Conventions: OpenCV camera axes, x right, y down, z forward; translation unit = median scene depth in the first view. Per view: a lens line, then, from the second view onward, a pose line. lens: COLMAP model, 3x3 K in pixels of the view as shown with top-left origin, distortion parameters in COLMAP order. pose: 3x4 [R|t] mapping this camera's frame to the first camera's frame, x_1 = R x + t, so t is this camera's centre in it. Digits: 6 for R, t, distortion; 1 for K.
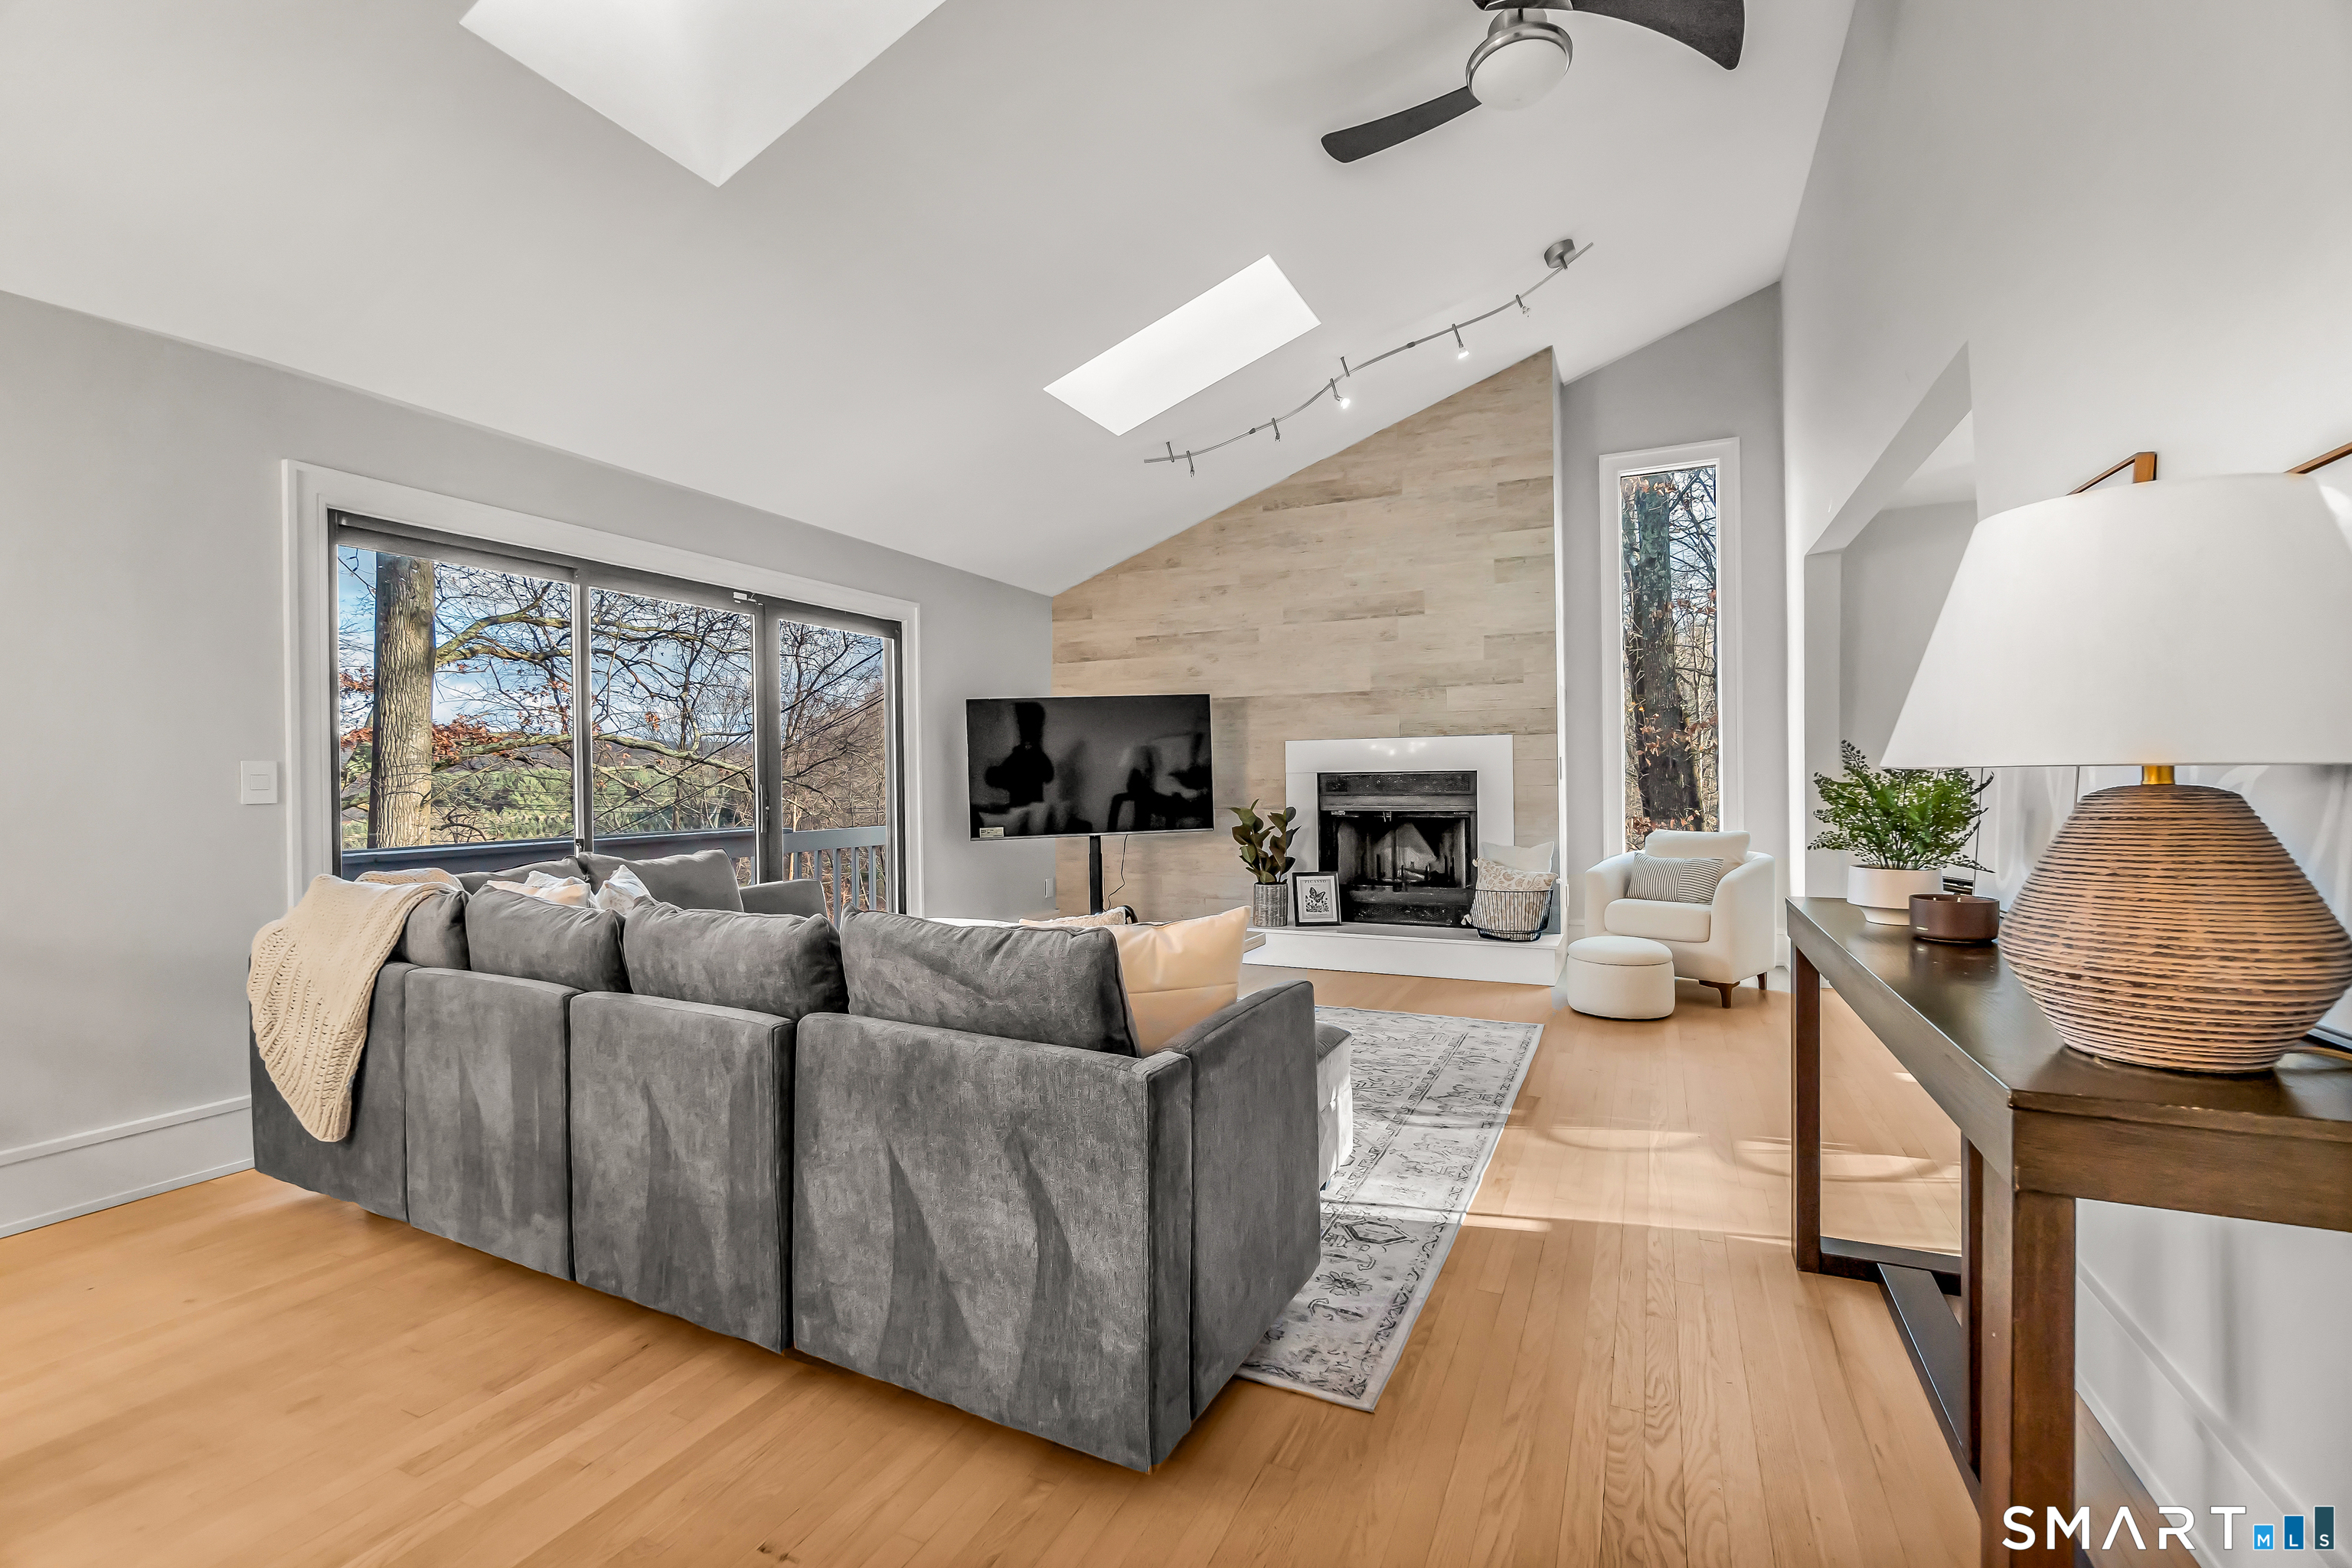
lens RADIAL K [[1014.6, 0, 1174.8], [0, 1014.6, 778.7], [0, 0, 1]] dist [-0.009809, 0.001675]
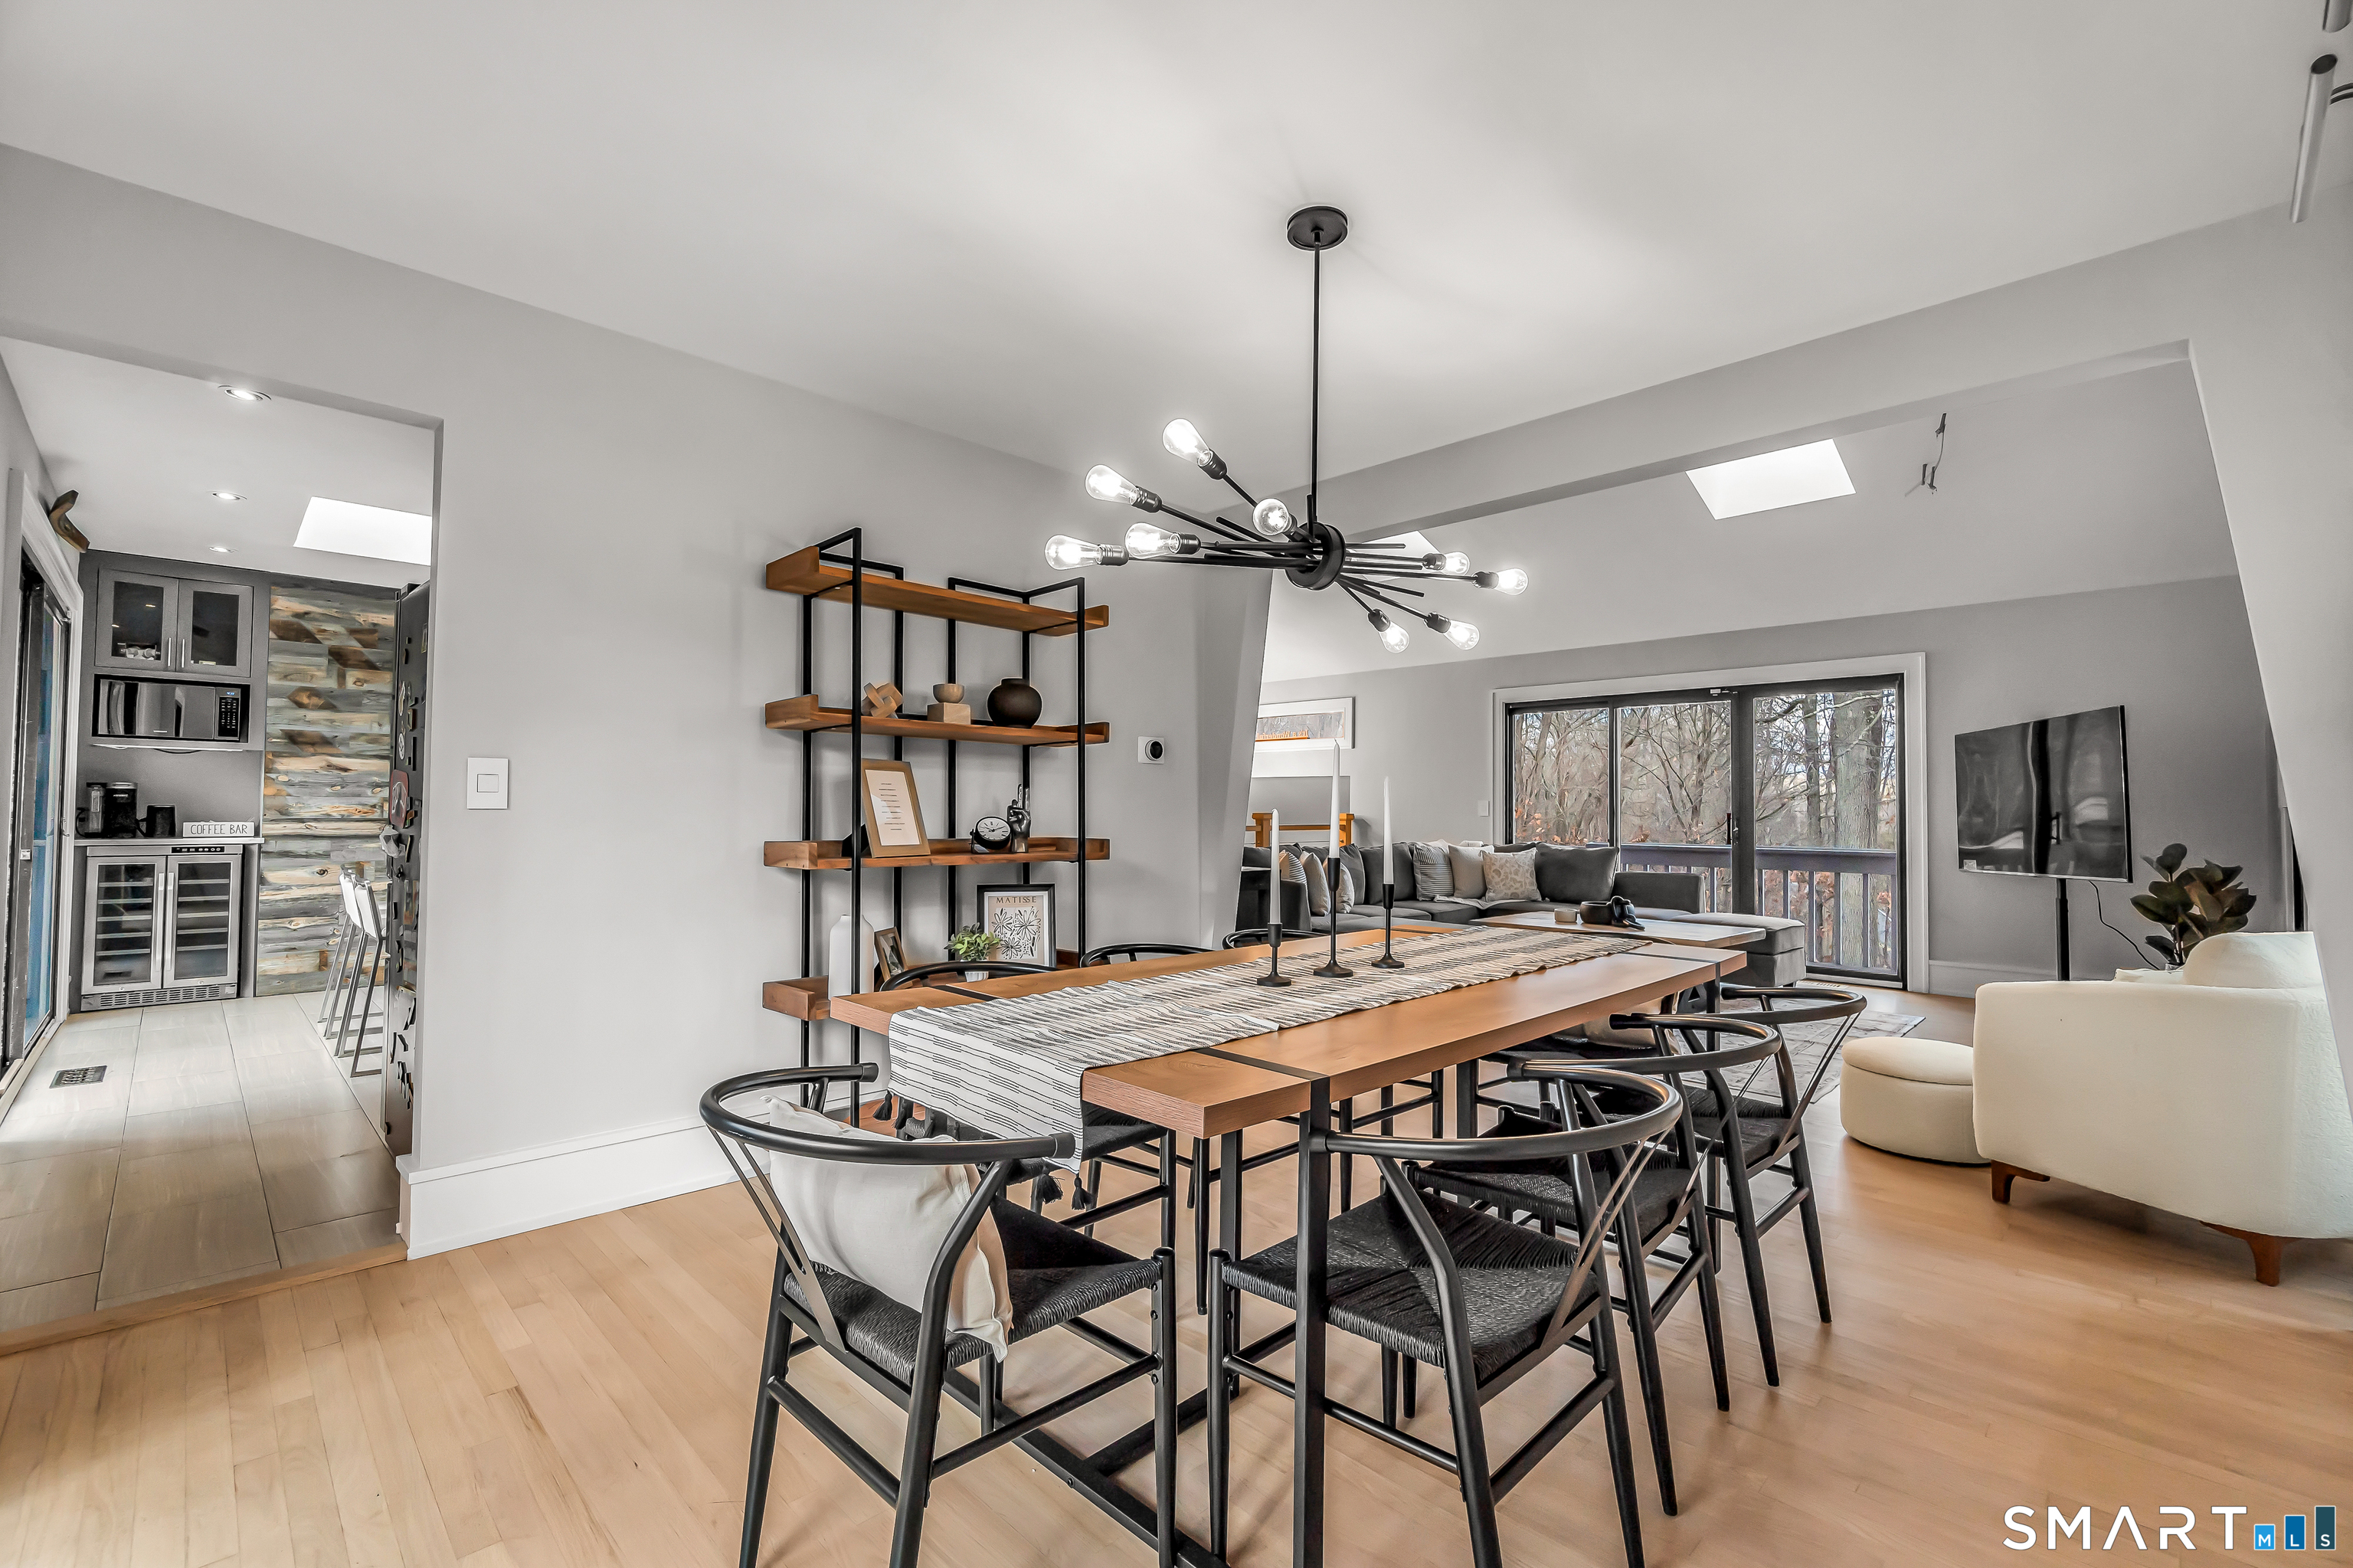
lens RADIAL K [[1015.1, 0, 1172.7], [0, 1015.1, 783.8], [0, 0, 1]] dist [-0.009809, 0.001675]
pose [[-0.349770, -0.014633, -0.936721, 1.073434], [-0.001358, 0.999885, -0.015112, -0.011257], [0.936835, -0.004013, -0.349749, 0.622756]]
